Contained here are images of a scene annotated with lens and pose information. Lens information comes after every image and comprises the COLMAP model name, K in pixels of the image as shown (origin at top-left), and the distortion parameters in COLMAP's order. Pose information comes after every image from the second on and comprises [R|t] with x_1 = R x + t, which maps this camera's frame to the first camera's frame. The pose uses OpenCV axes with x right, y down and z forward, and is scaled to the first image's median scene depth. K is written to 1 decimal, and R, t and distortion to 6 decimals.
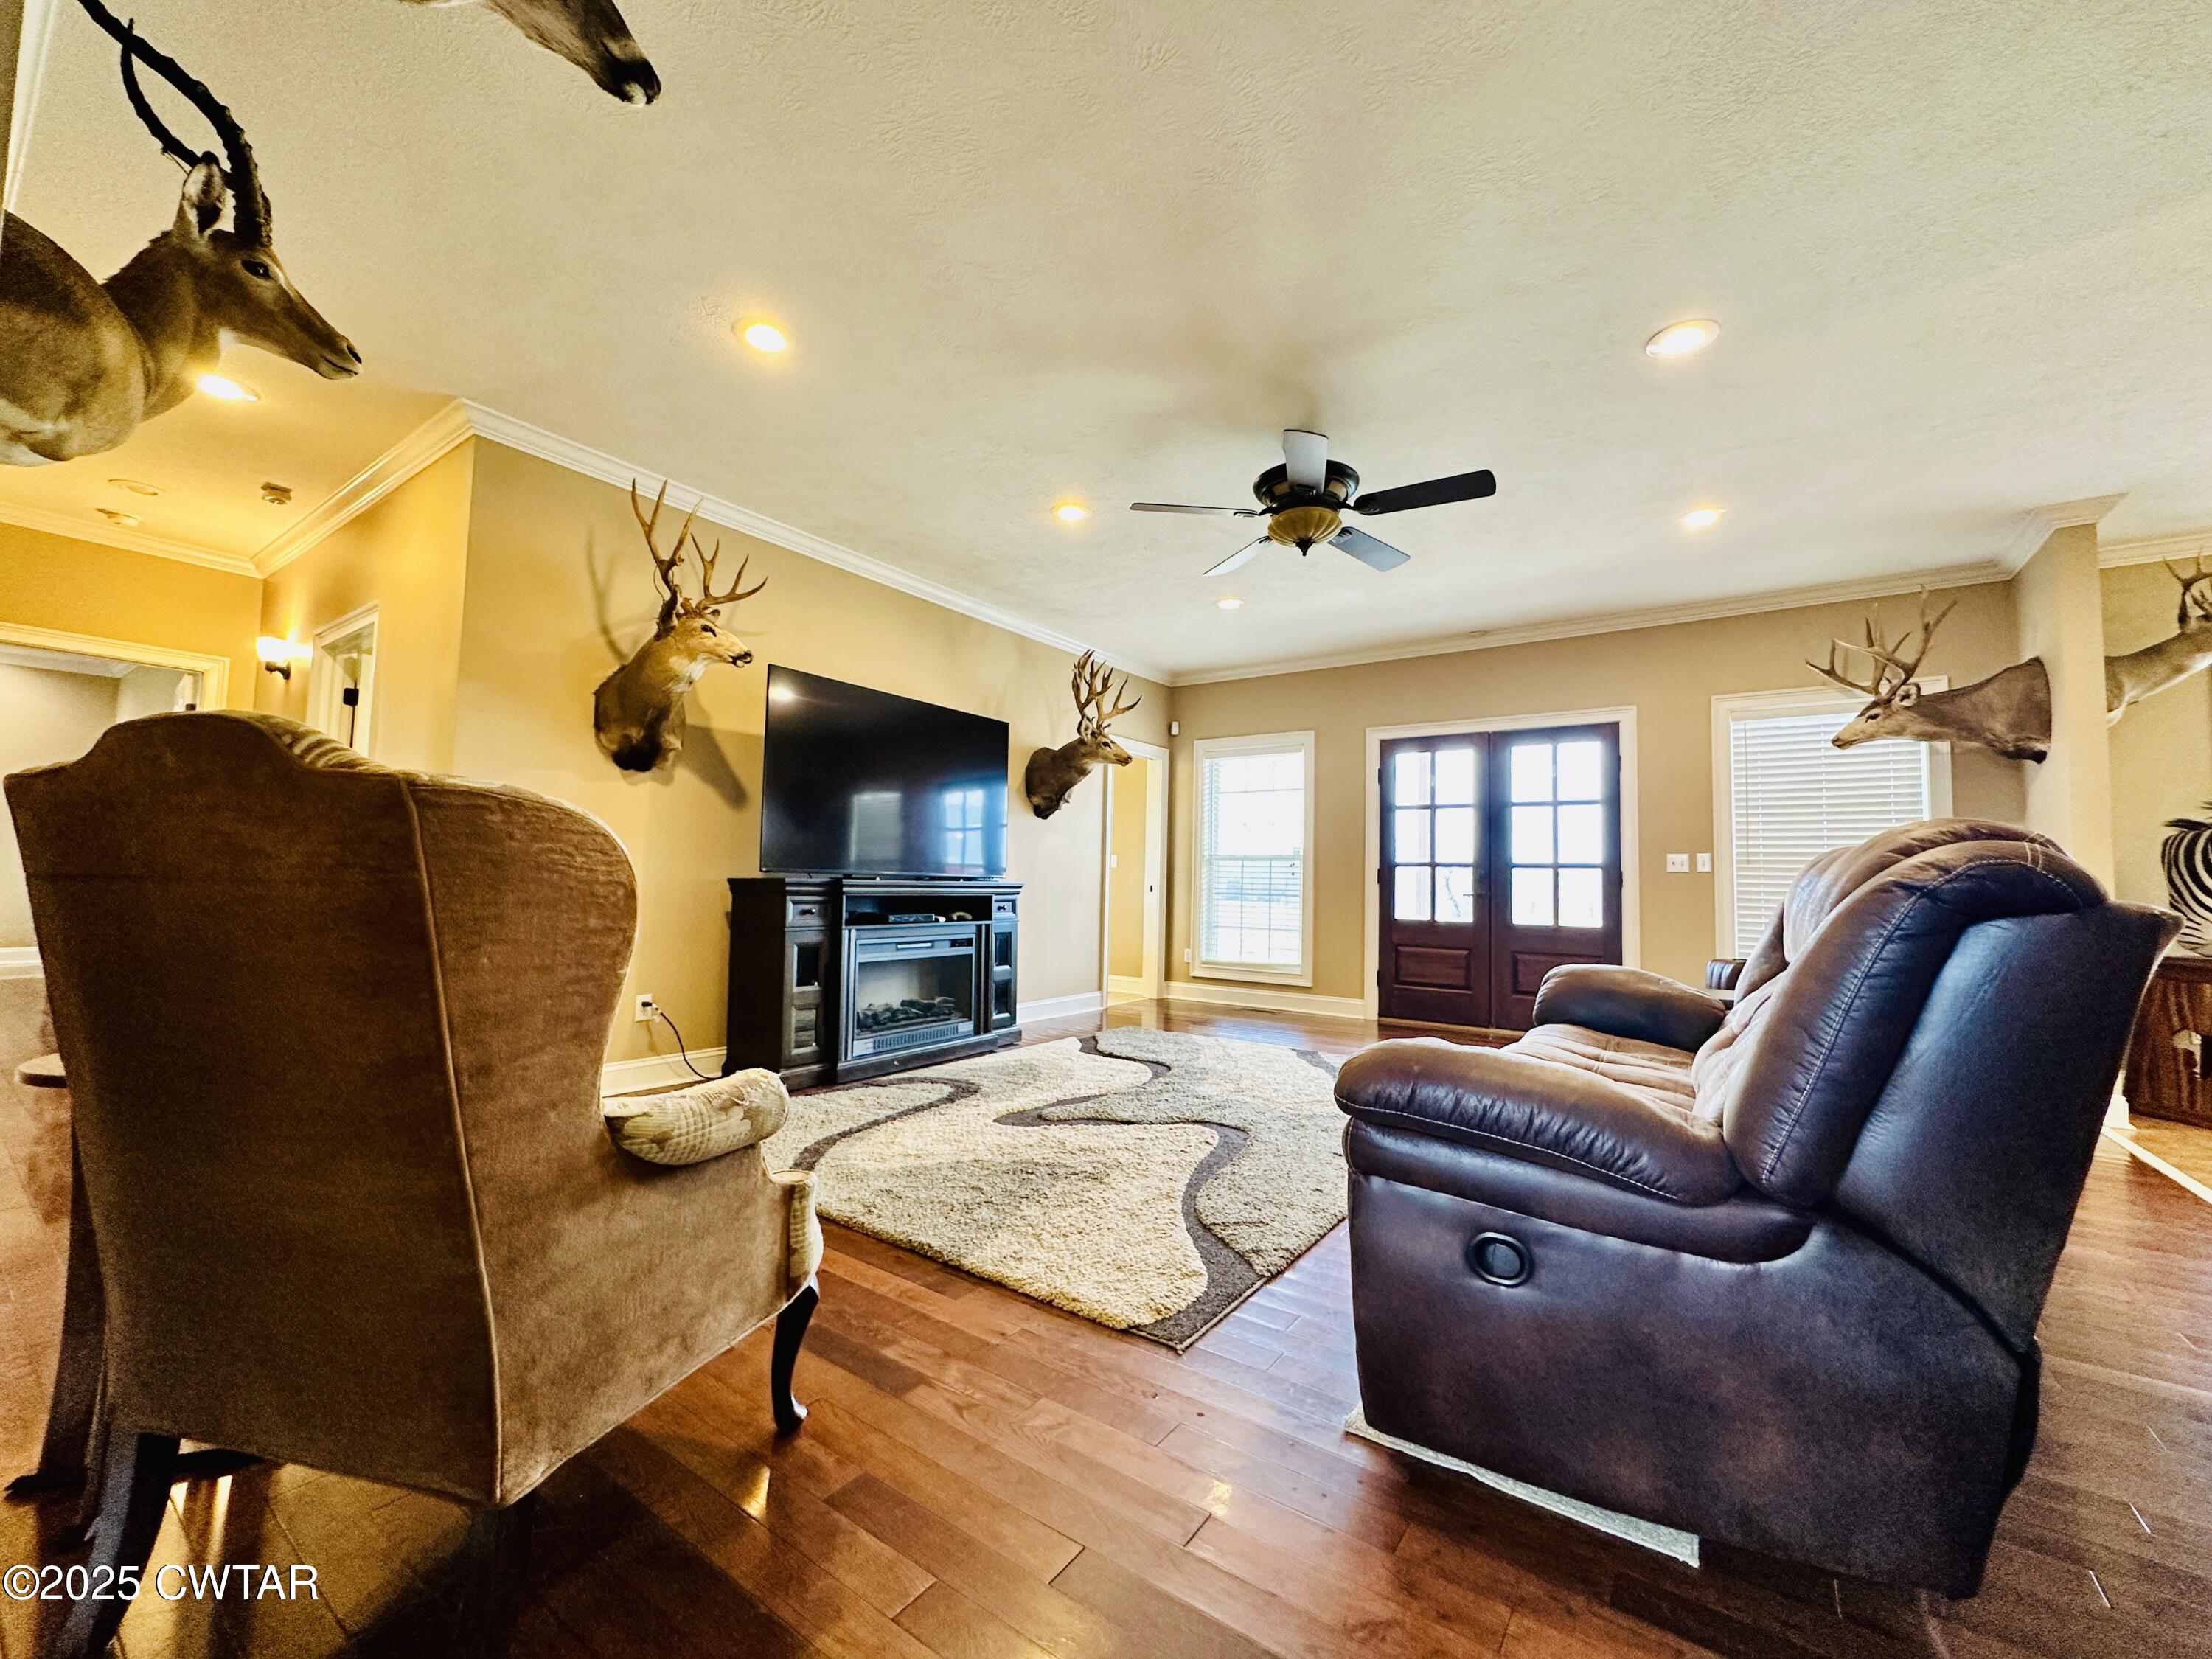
lens RADIAL K [[883.0, 0, 1108.3], [0, 883.0, 828.6], [0, 0, 1]] dist [-0.003121, 0.000297]
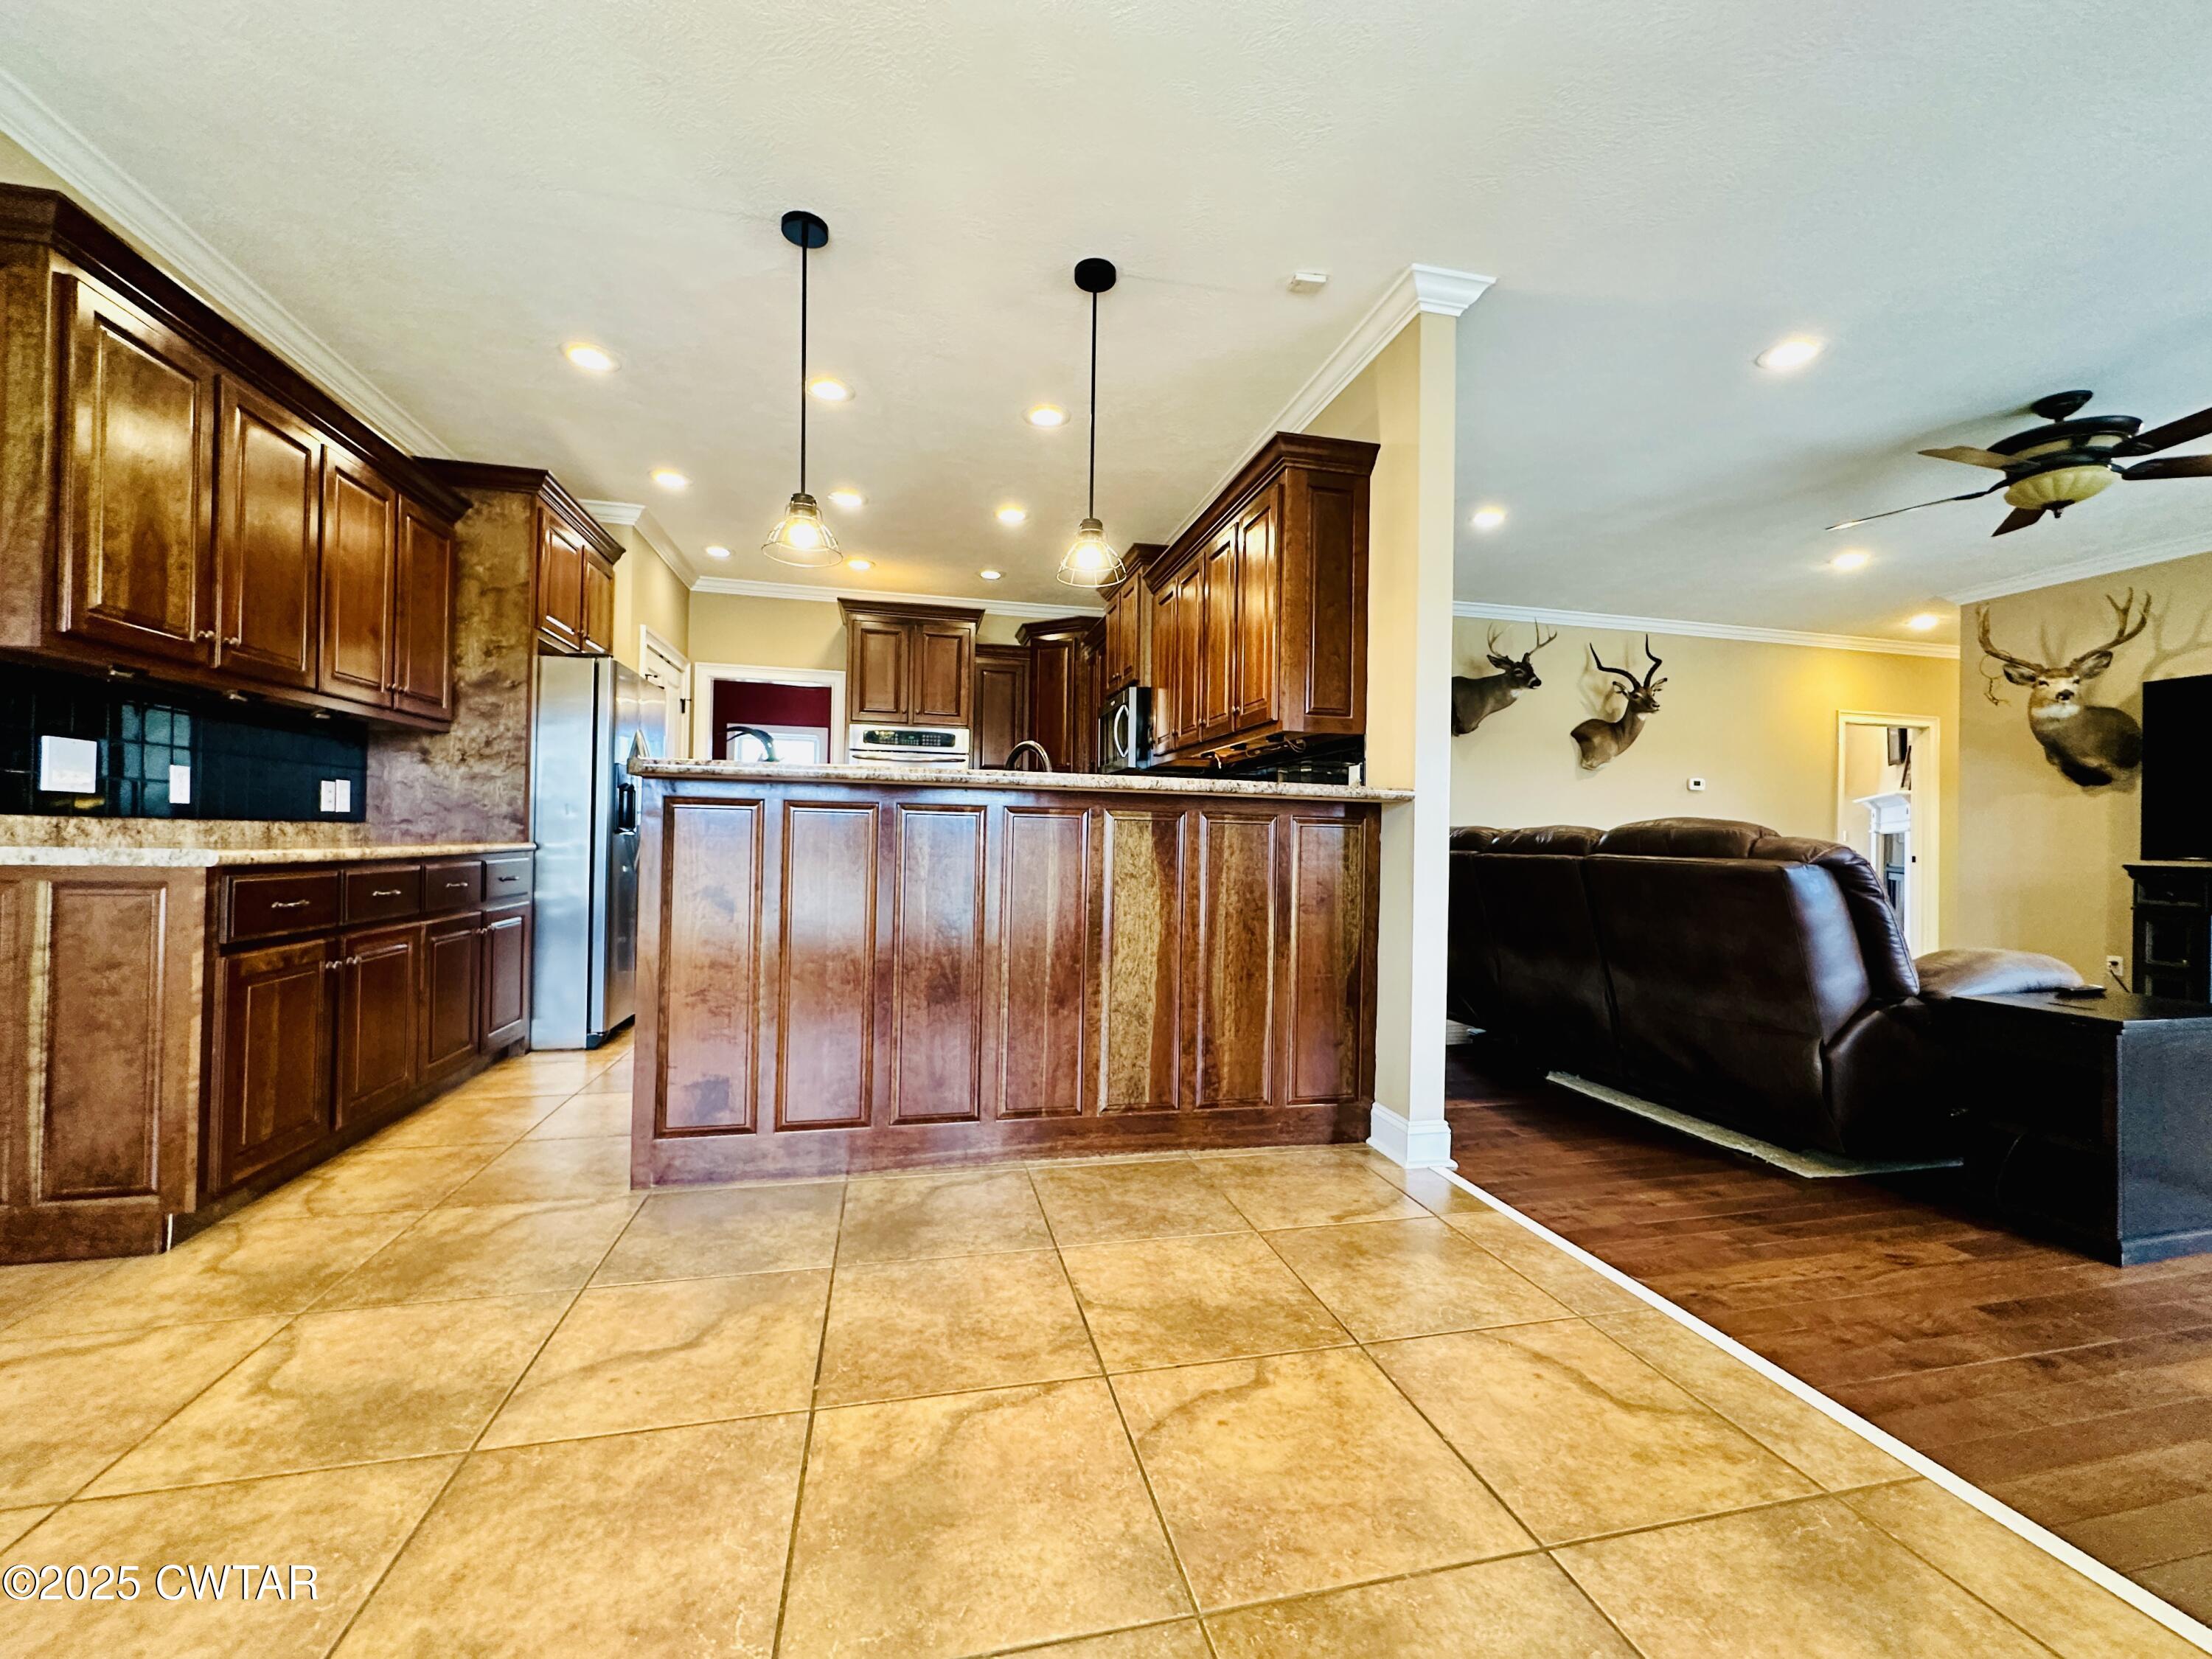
lens RADIAL K [[883.0, 0, 1108.3], [0, 883.0, 828.6], [0, 0, 1]] dist [-0.003121, 0.000297]
pose [[-0.661877, -0.039533, -0.748569, 0.977777], [0.018738, 0.997424, -0.069244, 0.043159], [0.749378, -0.059858, -0.659431, 0.501509]]
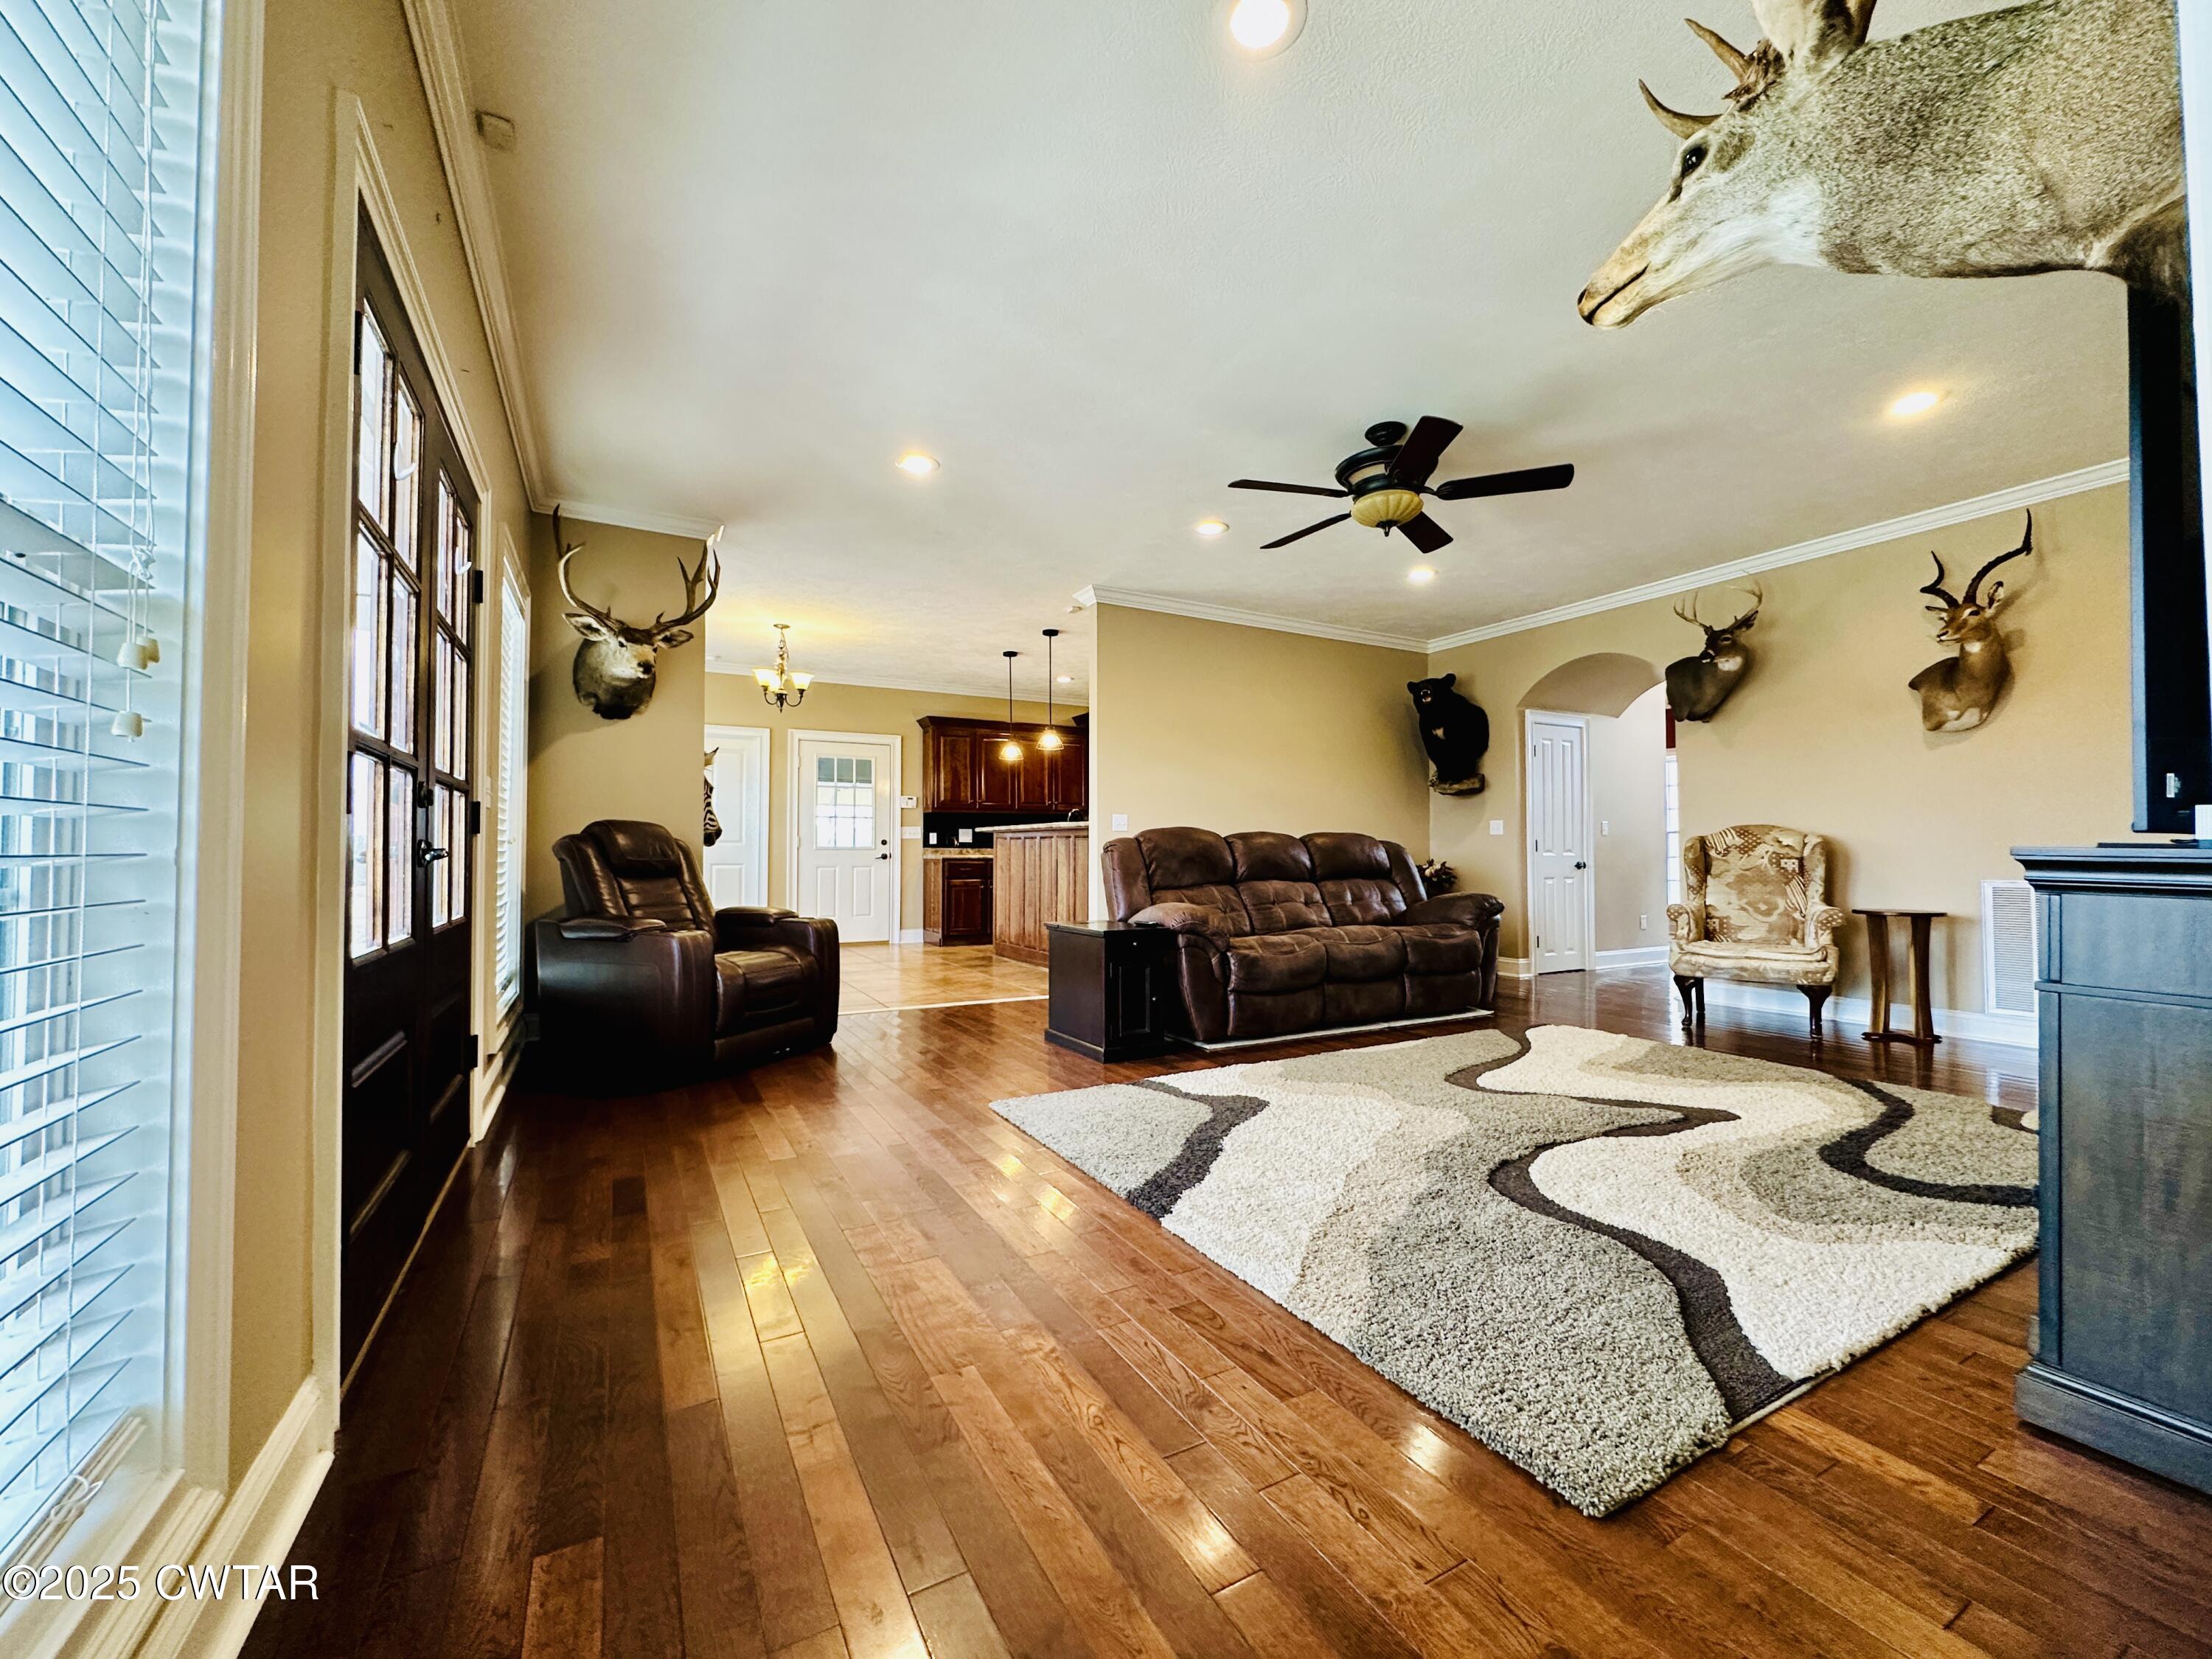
lens RADIAL K [[883.0, 0, 1108.3], [0, 883.0, 828.6], [0, 0, 1]] dist [-0.003121, 0.000297]
pose [[-0.901253, -0.004343, 0.433272, 0.036471], [-0.042028, 0.996111, -0.077439, 0.080730], [-0.431251, -0.088002, -0.897930, 1.244645]]
